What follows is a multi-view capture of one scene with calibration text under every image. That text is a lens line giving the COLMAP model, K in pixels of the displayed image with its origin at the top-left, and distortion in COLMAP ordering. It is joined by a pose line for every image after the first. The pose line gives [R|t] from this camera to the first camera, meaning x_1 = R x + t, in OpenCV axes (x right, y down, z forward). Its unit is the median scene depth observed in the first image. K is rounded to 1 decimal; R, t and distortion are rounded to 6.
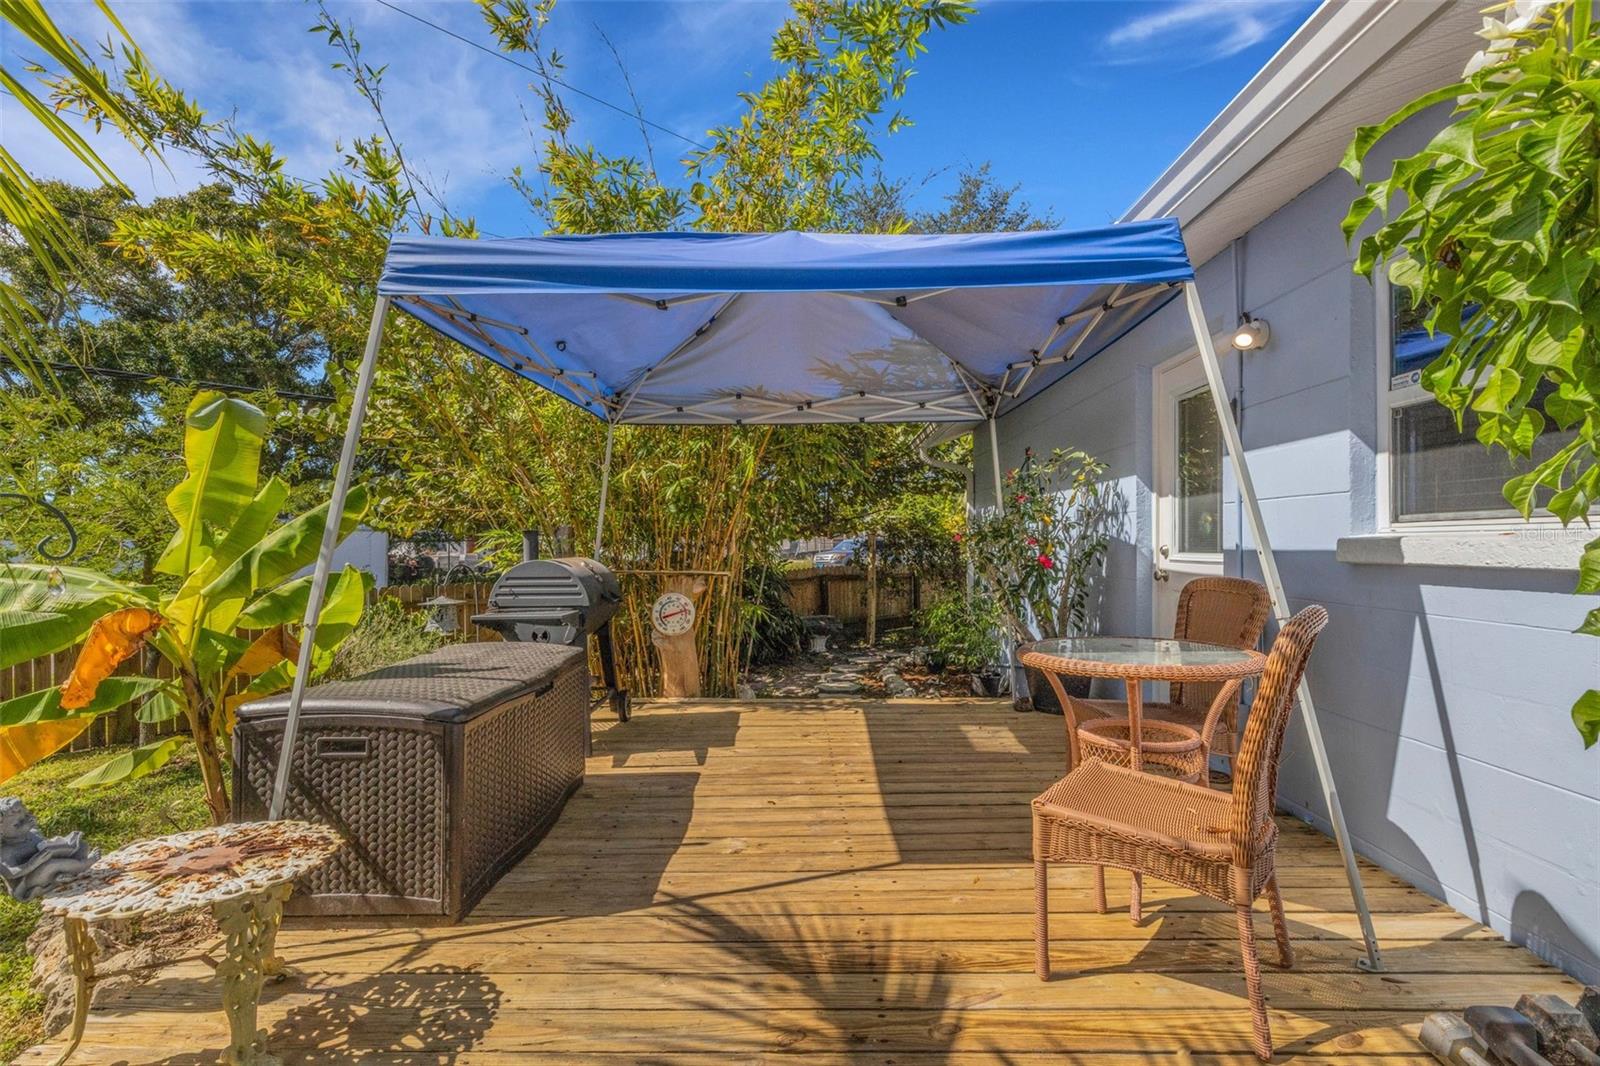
lens RADIAL K [[767.8, 0, 800.0], [0, 767.8, 533.0], [0, 0, 1]] dist [-0.002548, 0.000101]
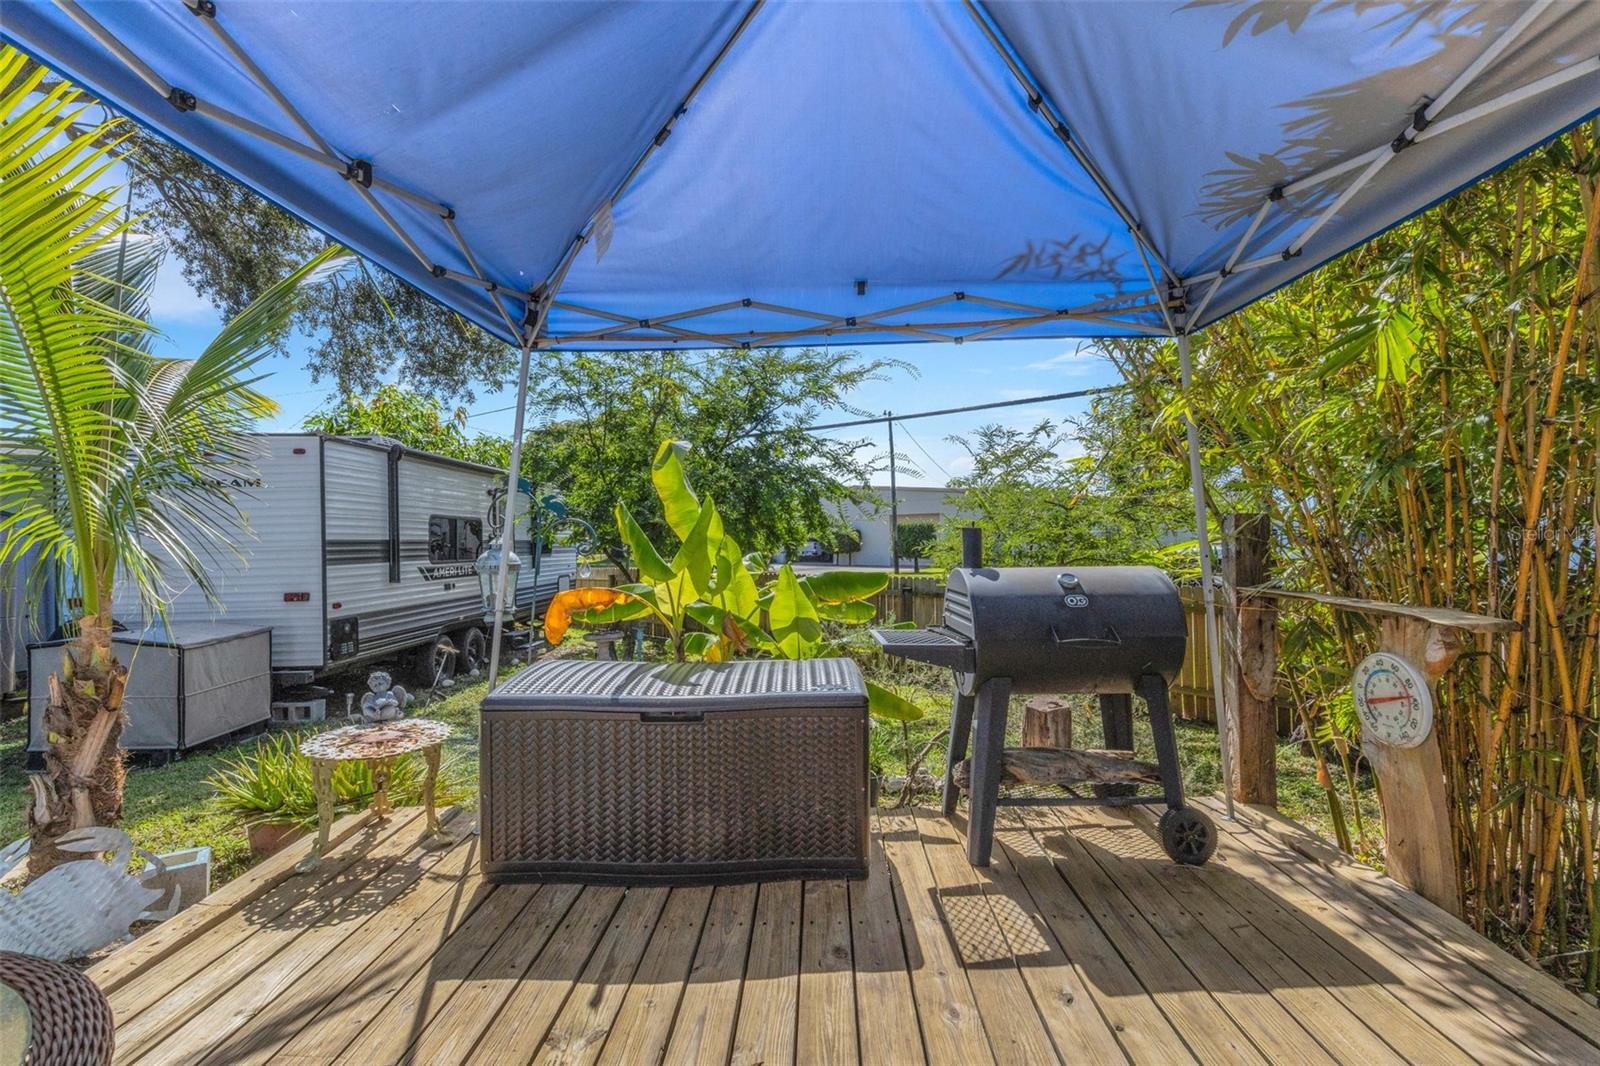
lens RADIAL K [[767.8, 0, 800.0], [0, 767.8, 533.0], [0, 0, 1]] dist [-0.002548, 0.000101]
pose [[-0.017260, 0.014600, -0.999744, 0.417186], [0.018482, 0.999727, 0.014281, -0.008010], [0.999680, -0.018231, -0.017525, 0.936017]]
